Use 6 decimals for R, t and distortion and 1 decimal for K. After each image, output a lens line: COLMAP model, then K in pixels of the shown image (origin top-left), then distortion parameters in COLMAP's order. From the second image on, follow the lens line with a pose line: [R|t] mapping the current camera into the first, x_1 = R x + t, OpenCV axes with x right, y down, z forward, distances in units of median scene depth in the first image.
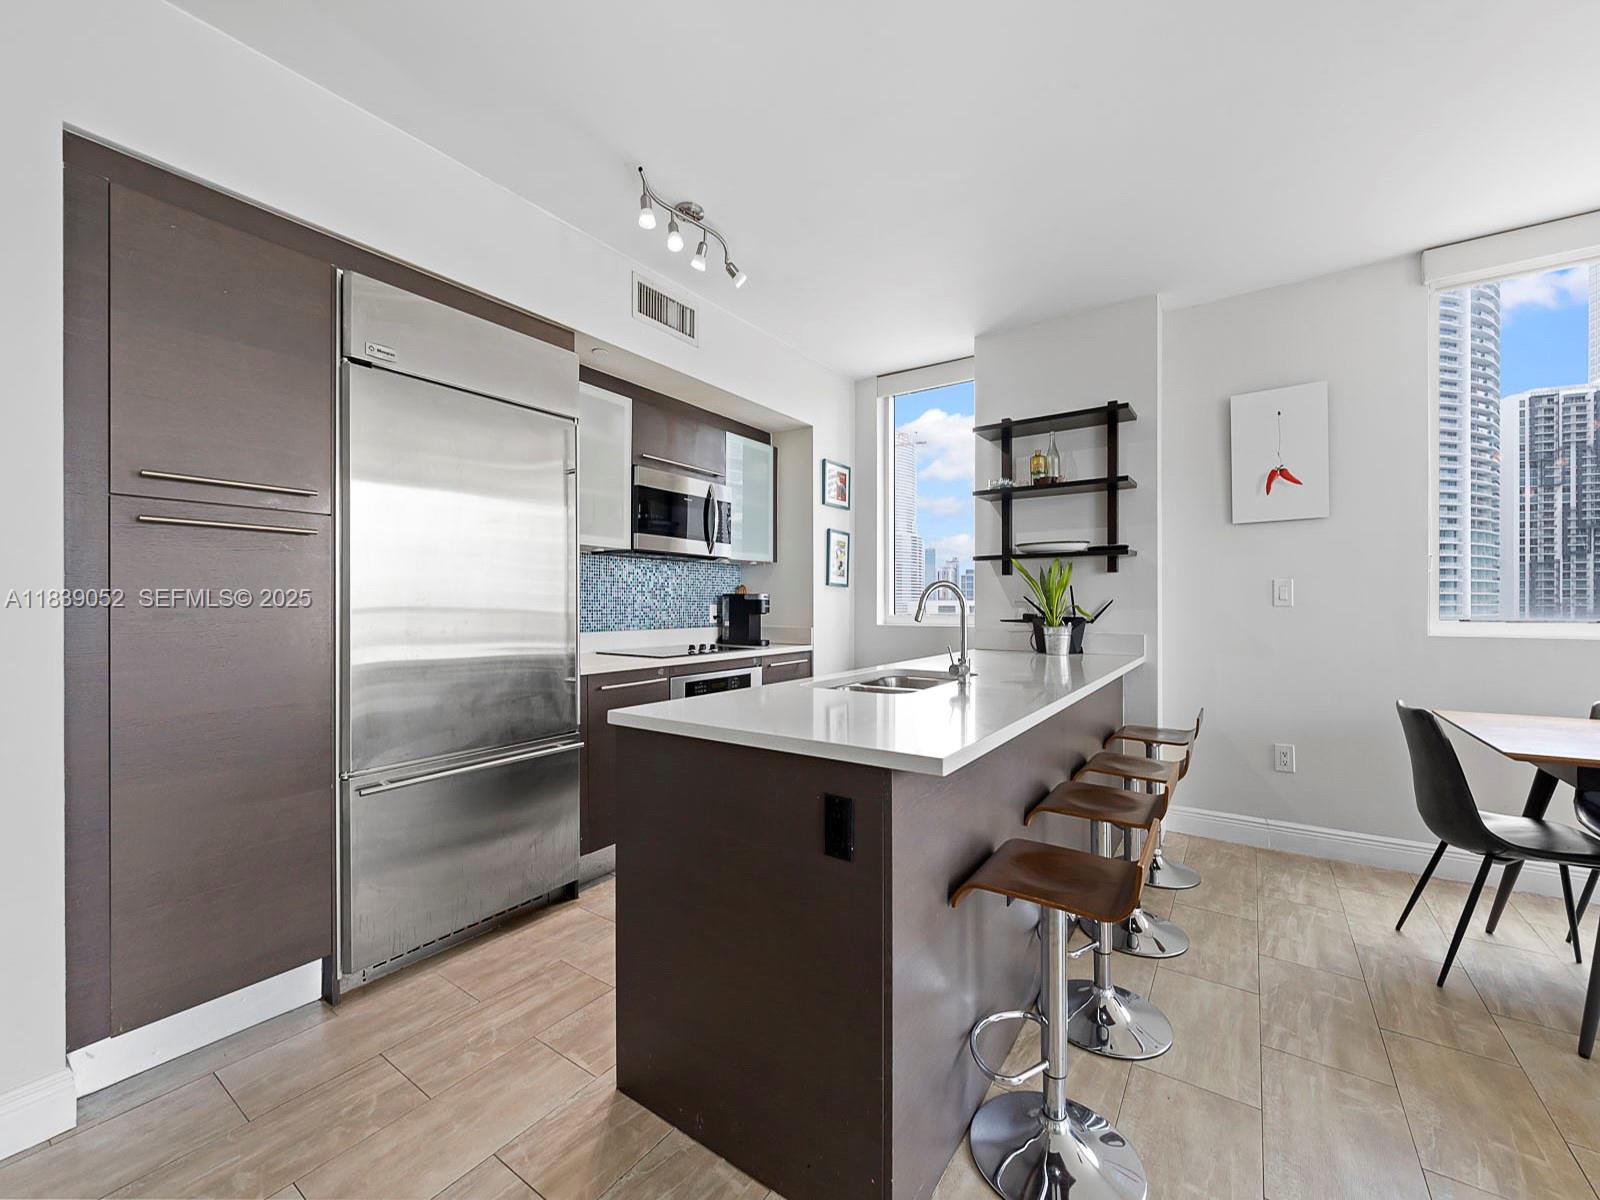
lens RADIAL K [[650.4, 0, 802.9], [0, 650.4, 605.0], [0, 0, 1]] dist [0.001288, -0.000969]
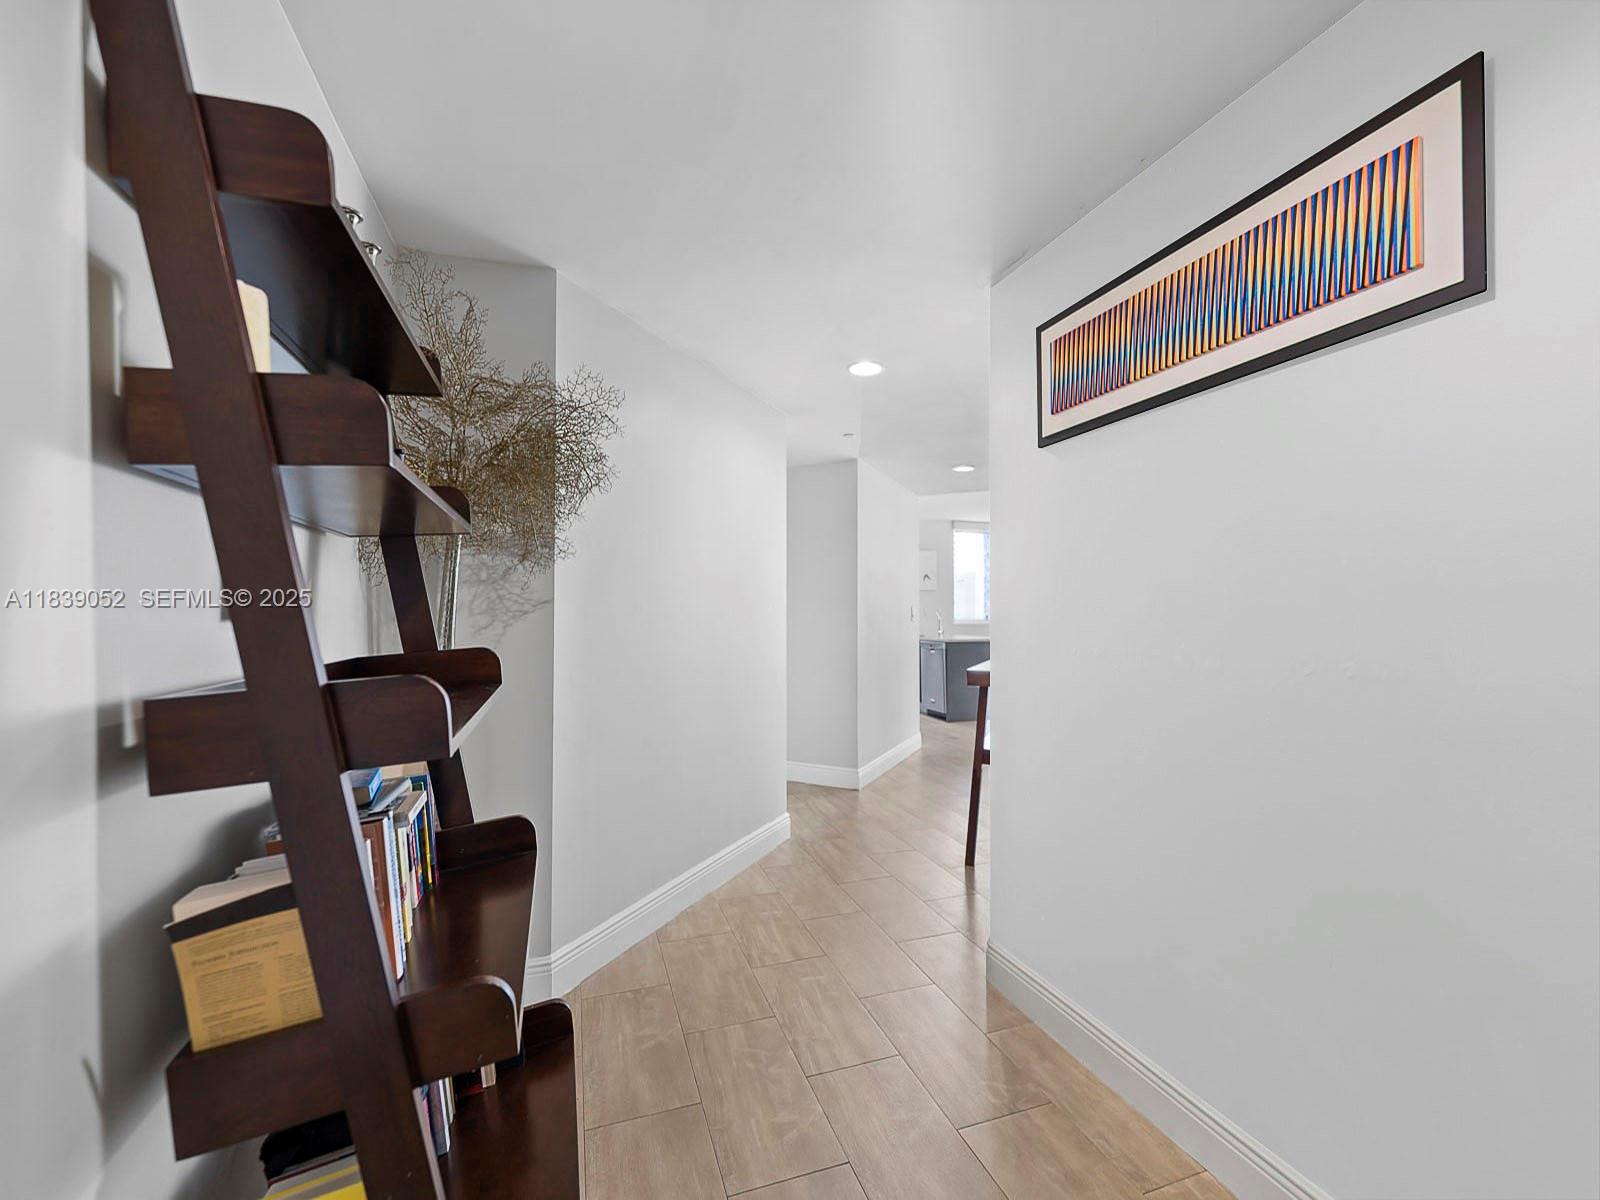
lens RADIAL K [[650.4, 0, 798.4], [0, 650.4, 605.4], [0, 0, 1]] dist [0.001288, -0.000969]
pose [[0.590266, 0.008495, 0.807164, -2.190019], [0.002891, 0.999916, -0.012638, -0.010130], [-0.807203, 0.009793, 0.590192, -0.407255]]
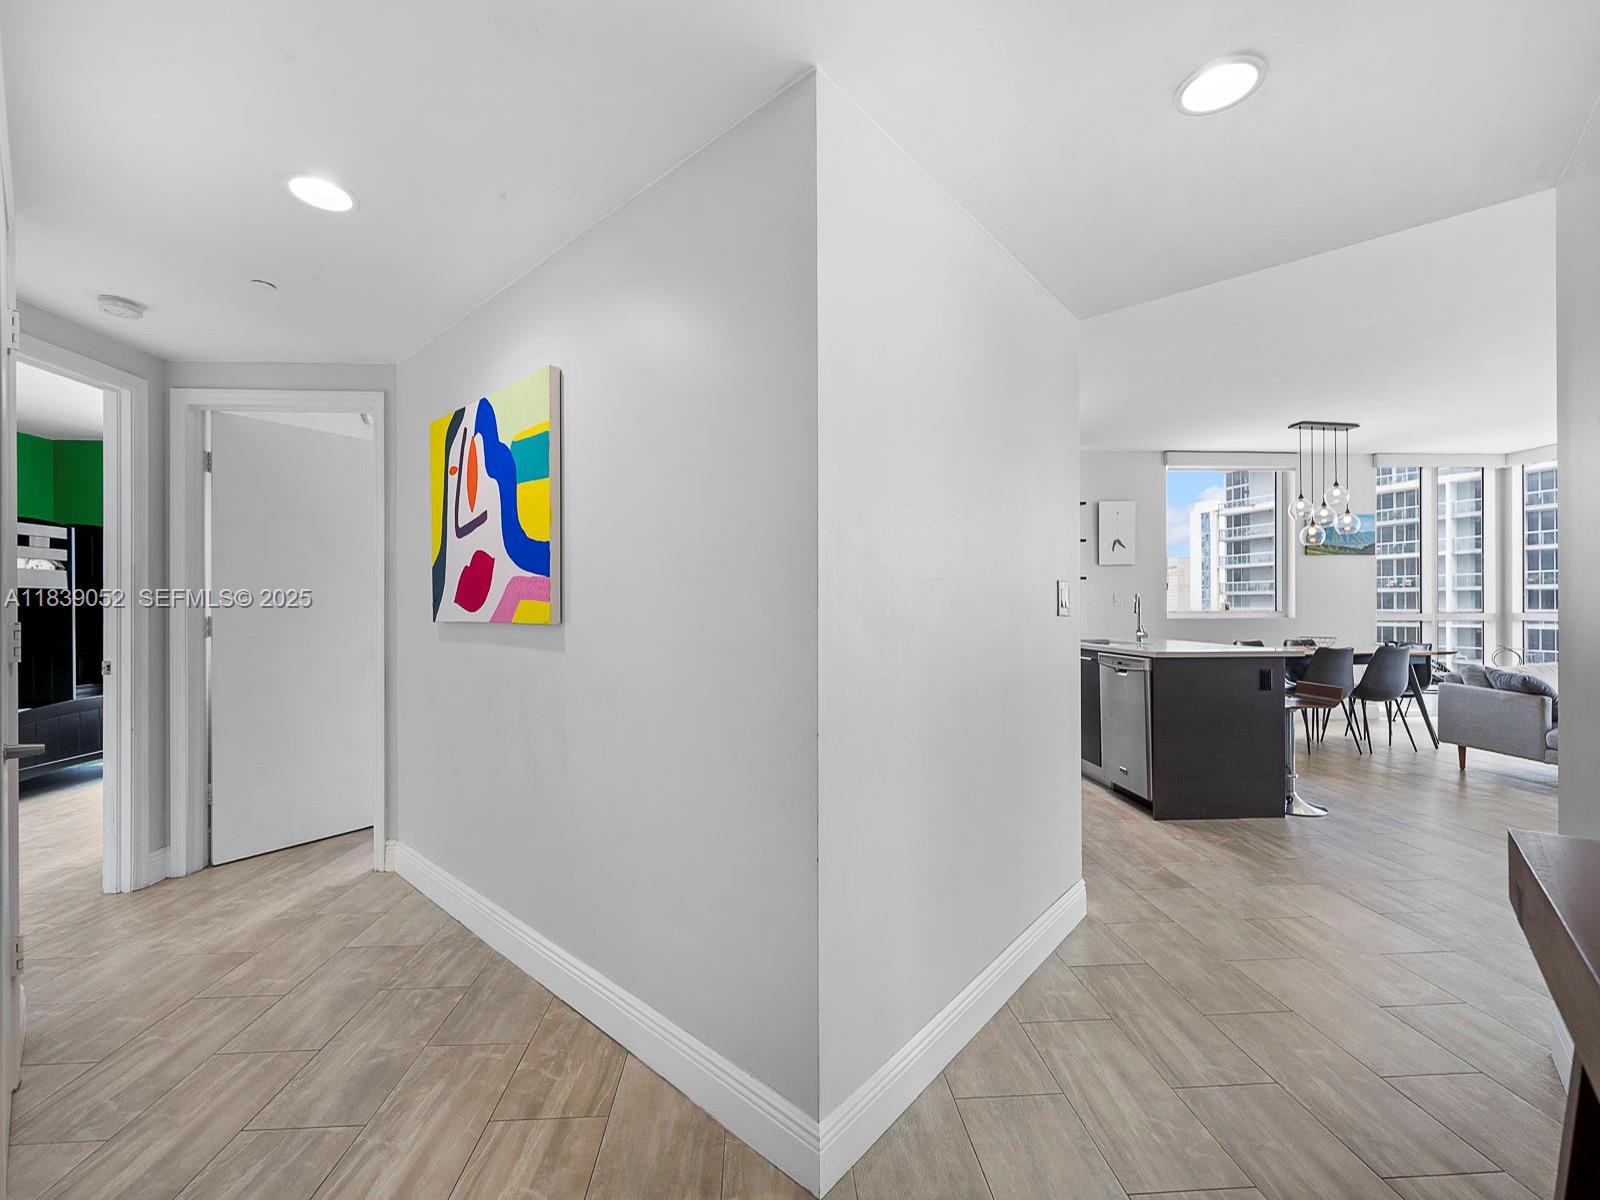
lens RADIAL K [[650.4, 0, 802.0], [0, 650.4, 604.9], [0, 0, 1]] dist [0.001288, -0.000969]
pose [[0.784776, -0.001855, 0.619777, -1.257608], [0.004524, 0.999986, -0.002736, 0.000067], [-0.619763, 0.004951, 0.784774, -0.004687]]
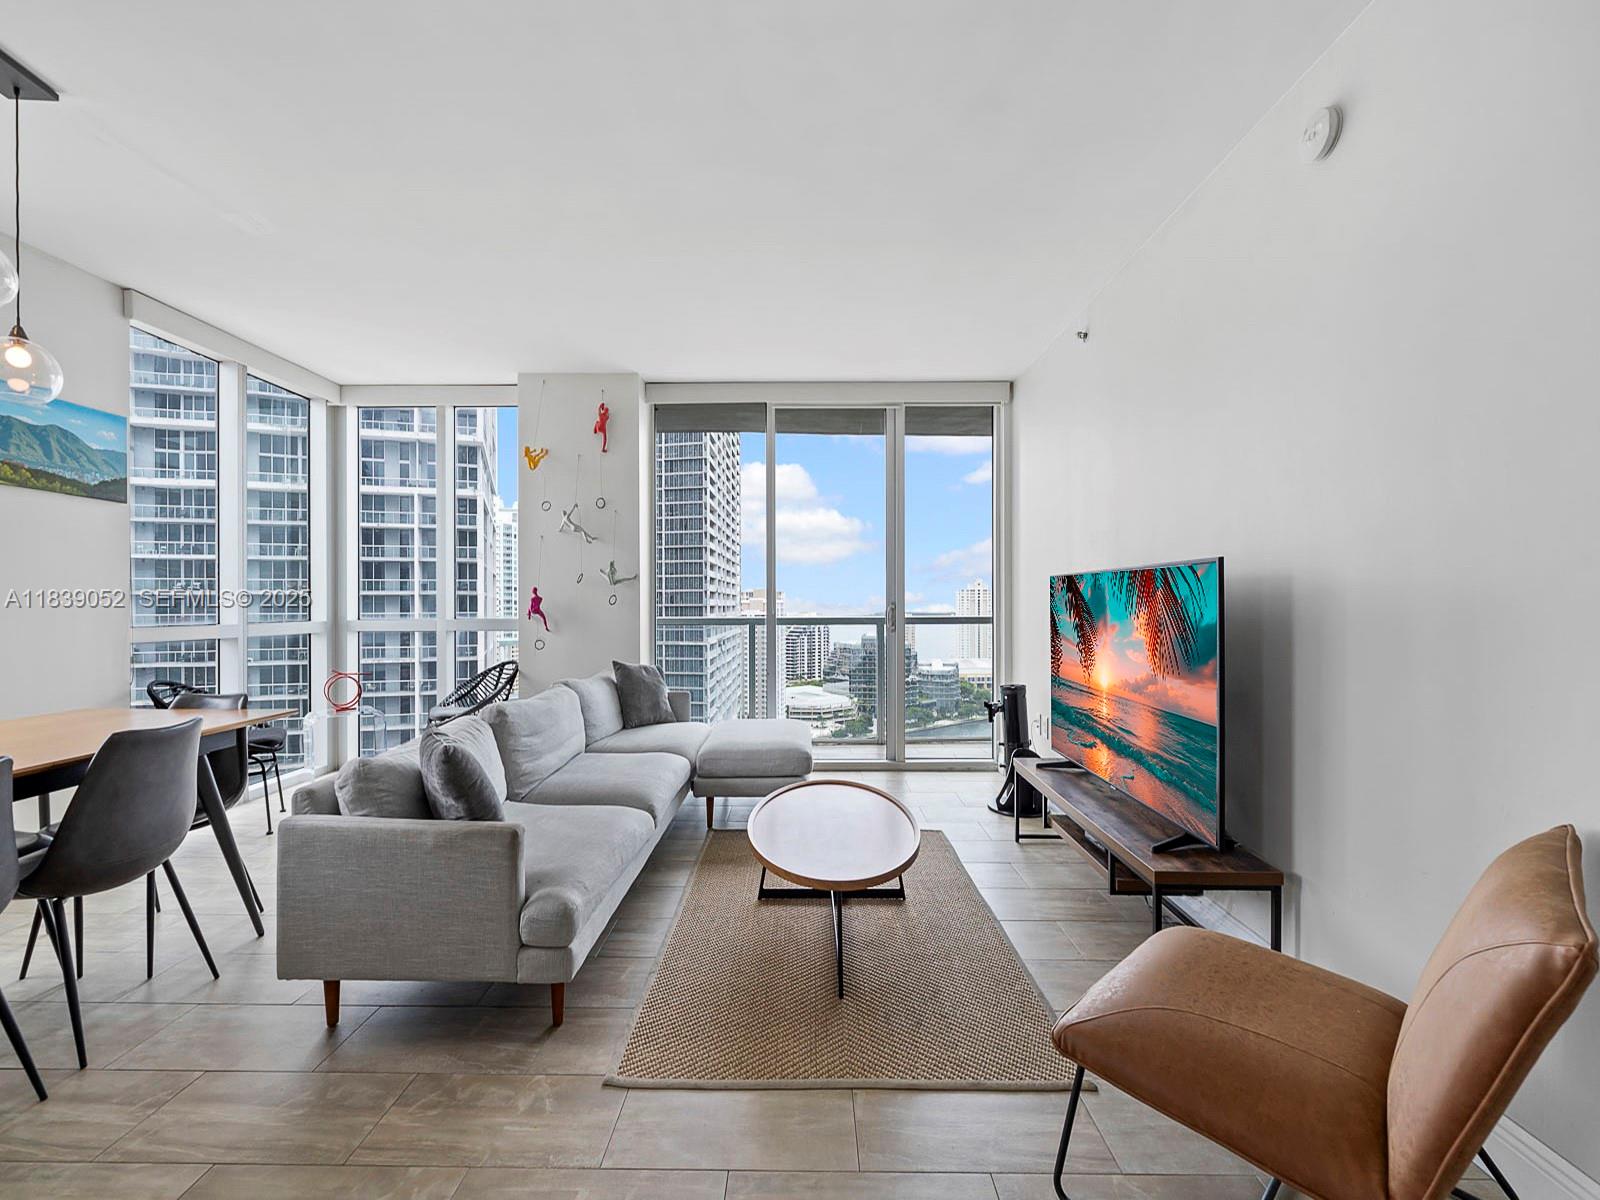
lens RADIAL K [[650.4, 0, 793.6], [0, 650.4, 603.6], [0, 0, 1]] dist [0.001288, -0.000969]
pose [[-0.556462, 0.004352, 0.830862, 0.042937], [0.005762, 0.999982, -0.001378, 0.000493], [-0.830853, 0.004020, -0.556477, 0.194673]]
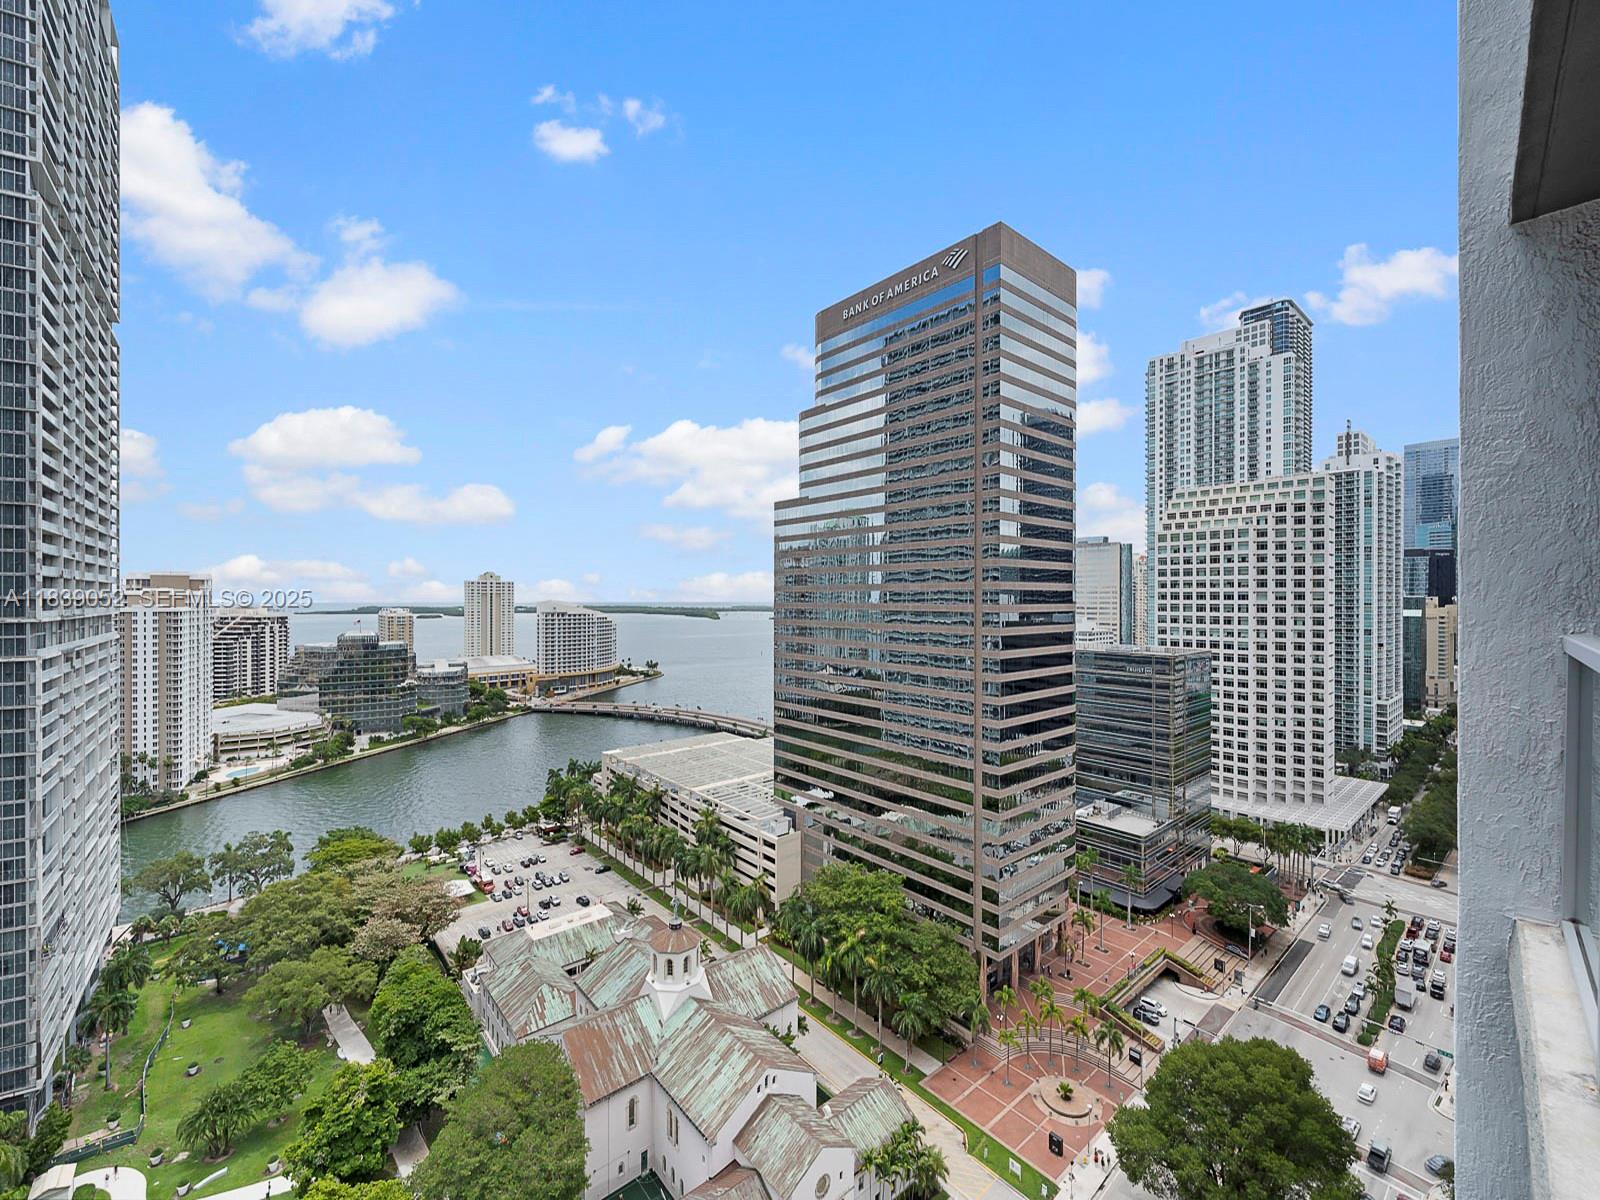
lens RADIAL K [[650.4, 0, 800.0], [0, 650.4, 598.8], [0, 0, 1]] dist [0.001288, -0.000969]
pose [[-0.966366, 0.000054, 0.257170, 1.127266], [0.000809, 0.999996, 0.002833, -0.006693], [-0.257168, 0.002946, -0.966362, -1.002922]]
